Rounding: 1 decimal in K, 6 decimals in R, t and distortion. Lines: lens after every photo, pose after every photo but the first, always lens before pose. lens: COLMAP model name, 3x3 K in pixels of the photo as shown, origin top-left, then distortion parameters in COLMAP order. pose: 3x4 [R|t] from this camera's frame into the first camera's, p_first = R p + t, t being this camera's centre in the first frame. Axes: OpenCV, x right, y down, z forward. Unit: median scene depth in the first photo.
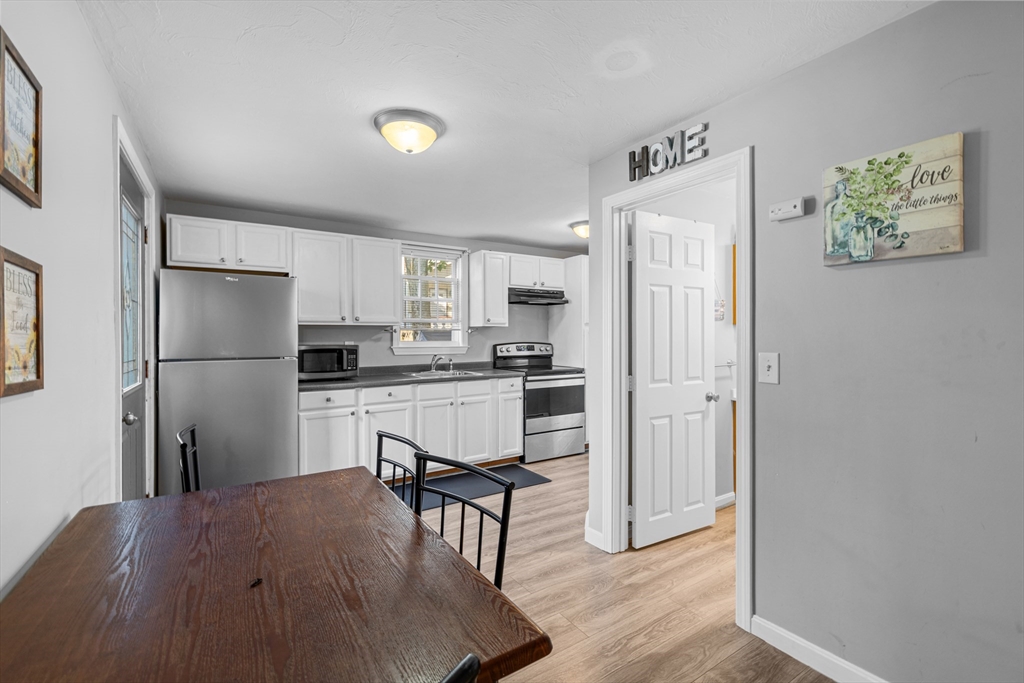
lens RADIAL K [[446.4, 0, 510.1], [0, 446.4, 339.3], [0, 0, 1]] dist [-0.001524, 0.000761]
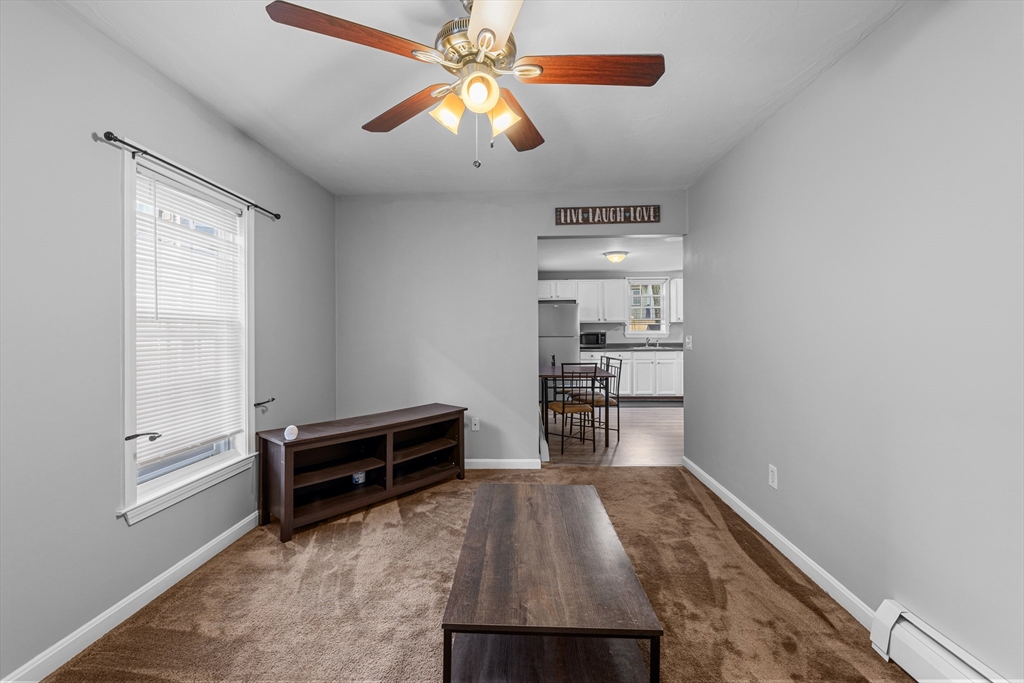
lens RADIAL K [[446.4, 0, 513.2], [0, 446.4, 335.5], [0, 0, 1]] dist [-0.001524, 0.000761]
pose [[0.825678, 0.004542, -0.564123, 0.430474], [-0.000555, 0.999974, 0.007239, 0.012584], [0.564141, -0.005664, 0.825659, -0.872251]]
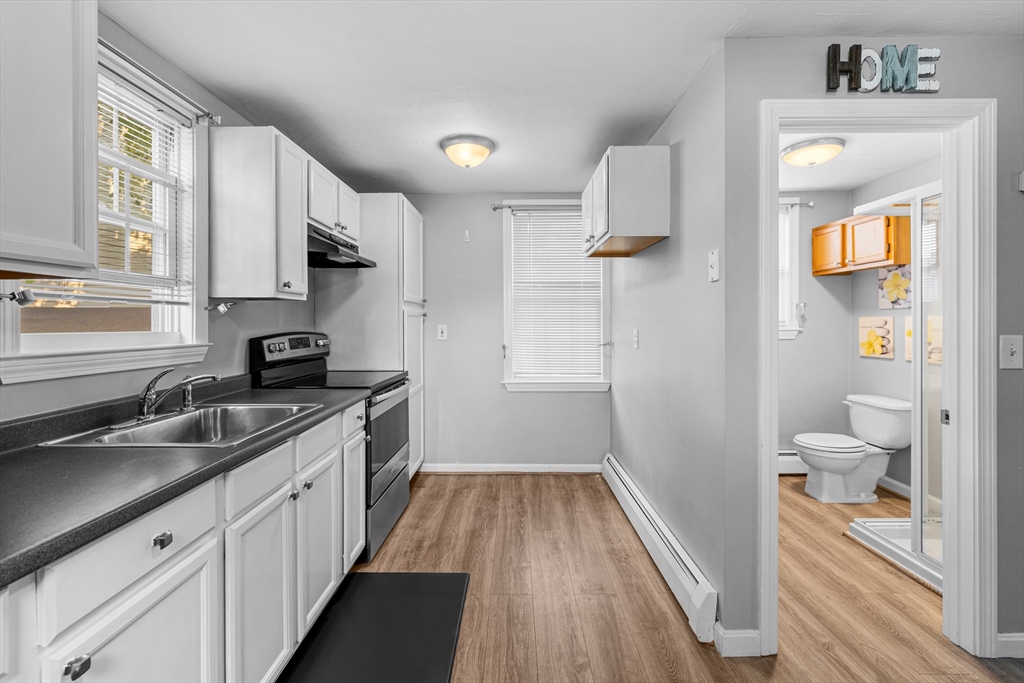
lens RADIAL K [[446.4, 0, 509.5], [0, 446.4, 327.1], [0, 0, 1]] dist [-0.001524, 0.000761]
pose [[0.552600, -0.006185, 0.833423, -0.323108], [0.006820, 0.999973, 0.002899, 0.001199], [-0.833419, 0.004082, 0.552627, 0.594493]]
